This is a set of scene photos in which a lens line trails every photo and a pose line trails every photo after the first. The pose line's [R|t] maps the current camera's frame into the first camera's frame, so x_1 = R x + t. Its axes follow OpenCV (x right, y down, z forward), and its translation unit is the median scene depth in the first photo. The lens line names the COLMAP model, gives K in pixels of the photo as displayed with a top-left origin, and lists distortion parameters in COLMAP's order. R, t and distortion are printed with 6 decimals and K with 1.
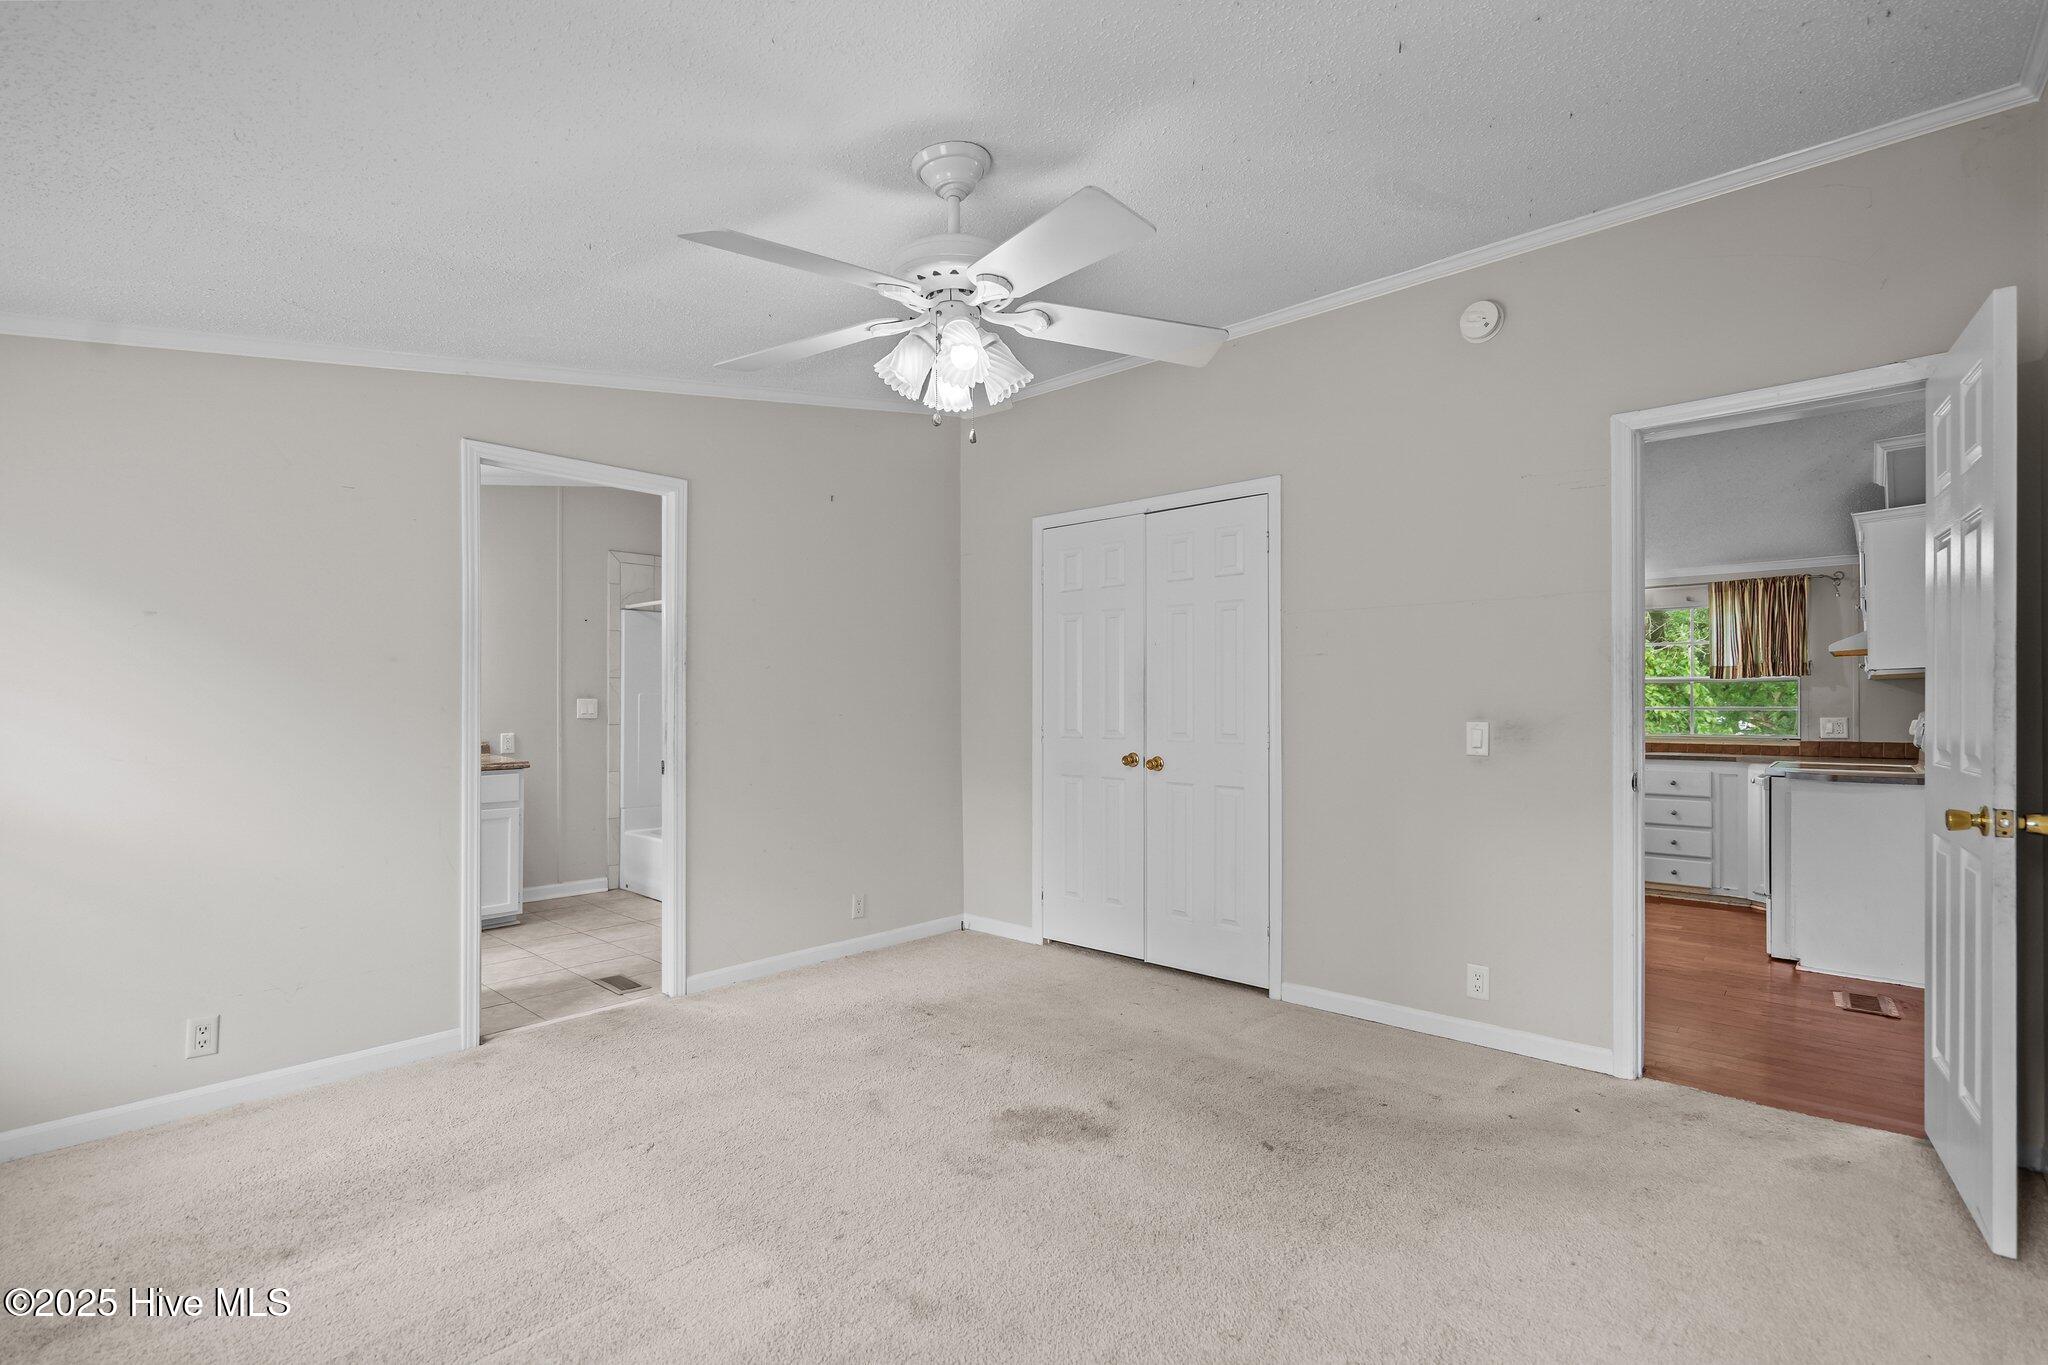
lens RADIAL K [[935.6, 0, 1027.2], [0, 935.6, 708.2], [0, 0, 1]] dist [0.000550, 0.000455]
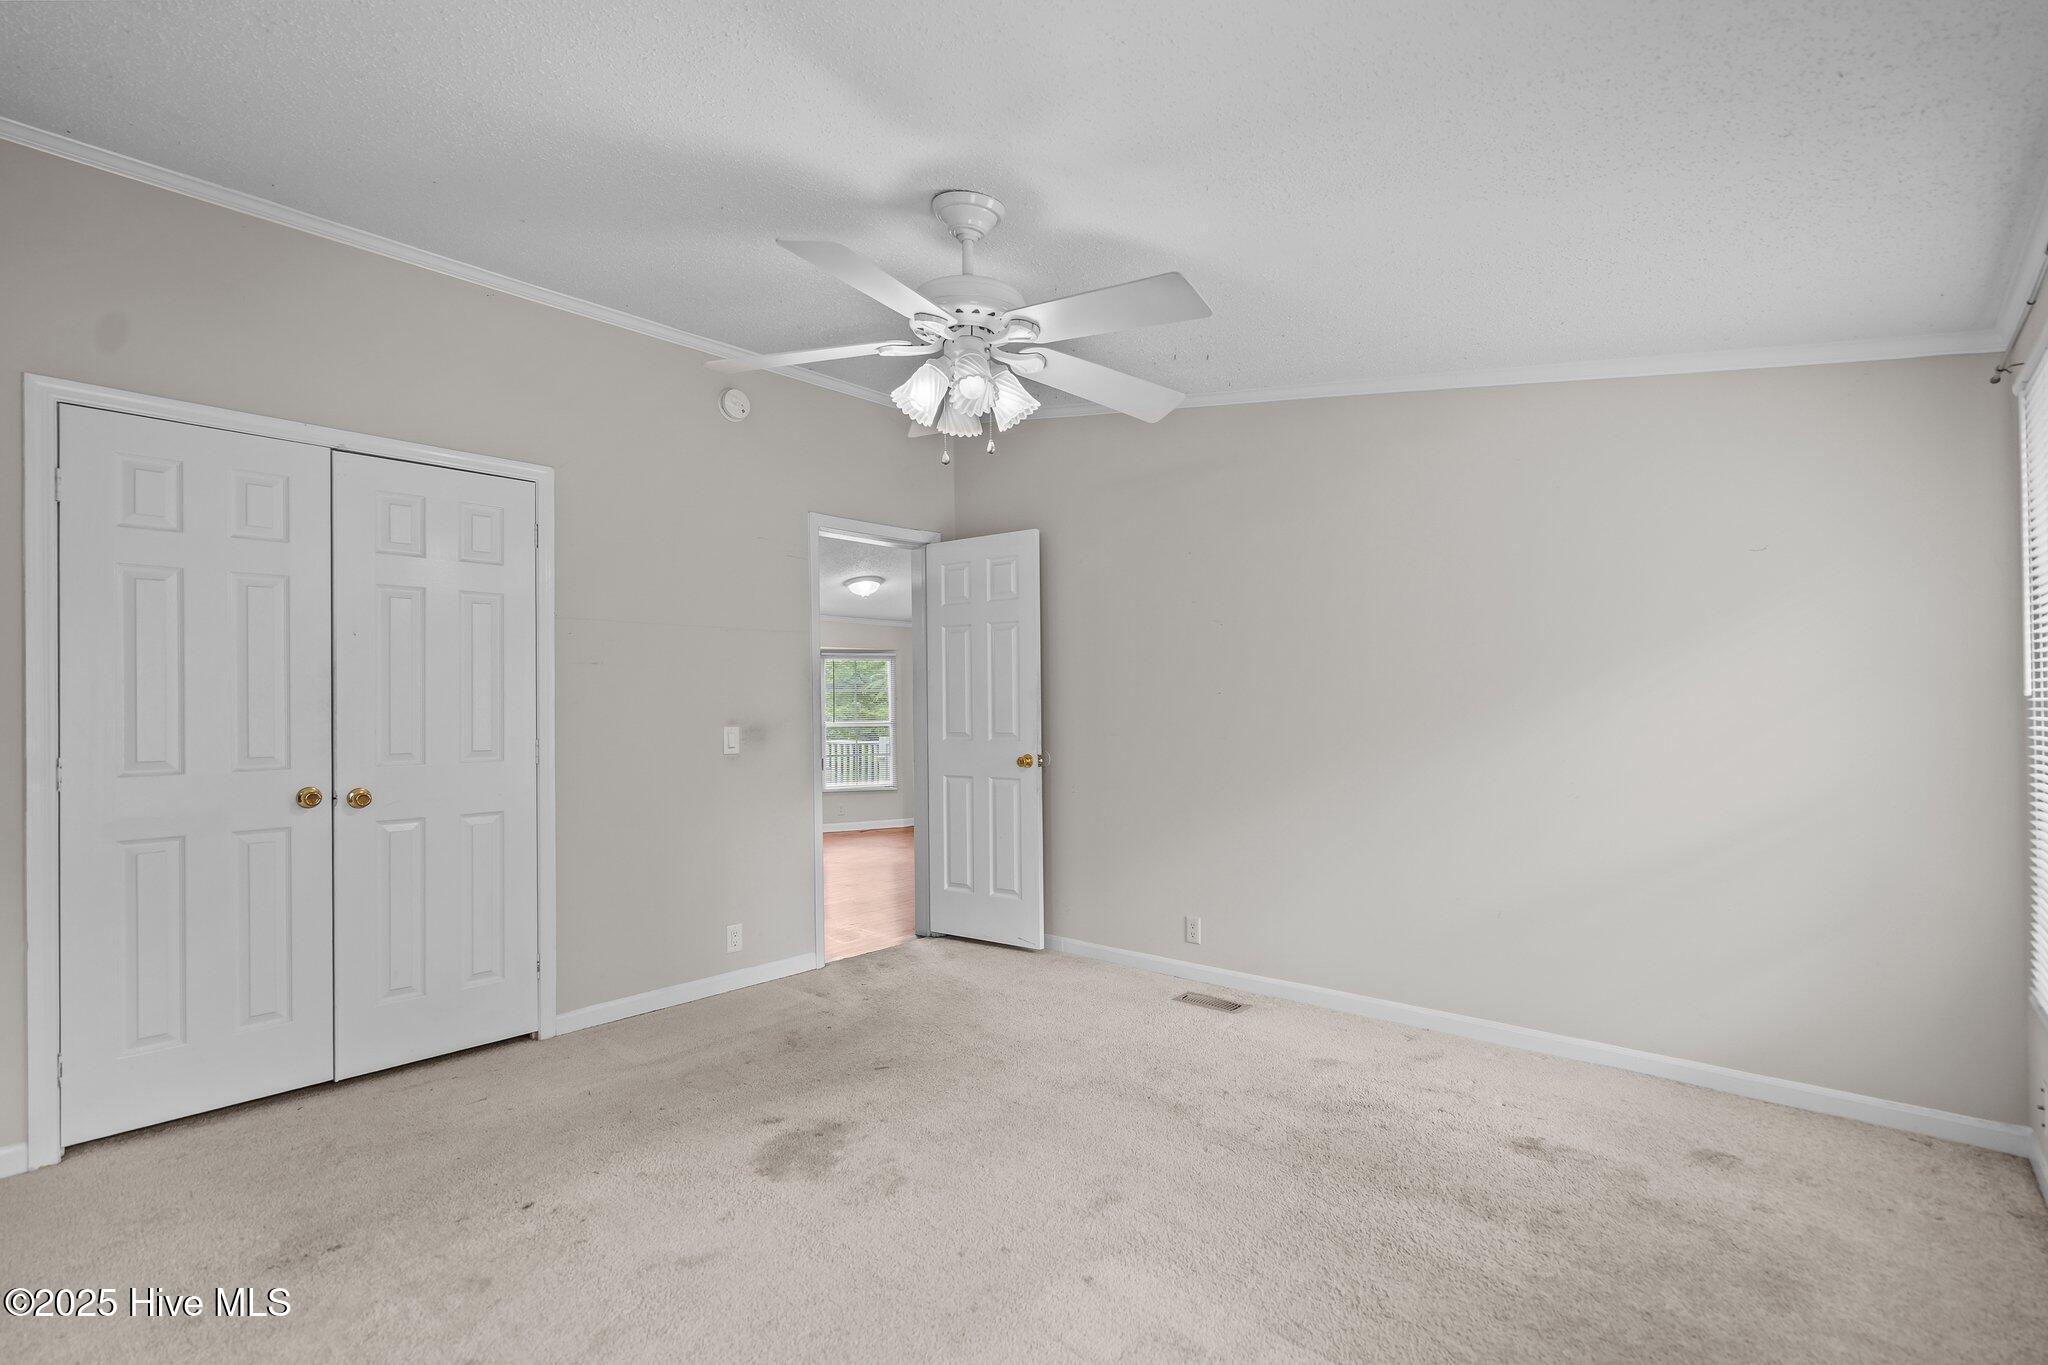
lens RADIAL K [[927.8, 0, 1029.4], [0, 927.8, 697.3], [0, 0, 1]] dist [0.001429, -0.000120]
pose [[0.006002, 0.014923, 0.999871, -0.733674], [0.016601, 0.999749, -0.015020, 0.000756], [-0.999844, 0.016689, 0.005753, 0.597701]]
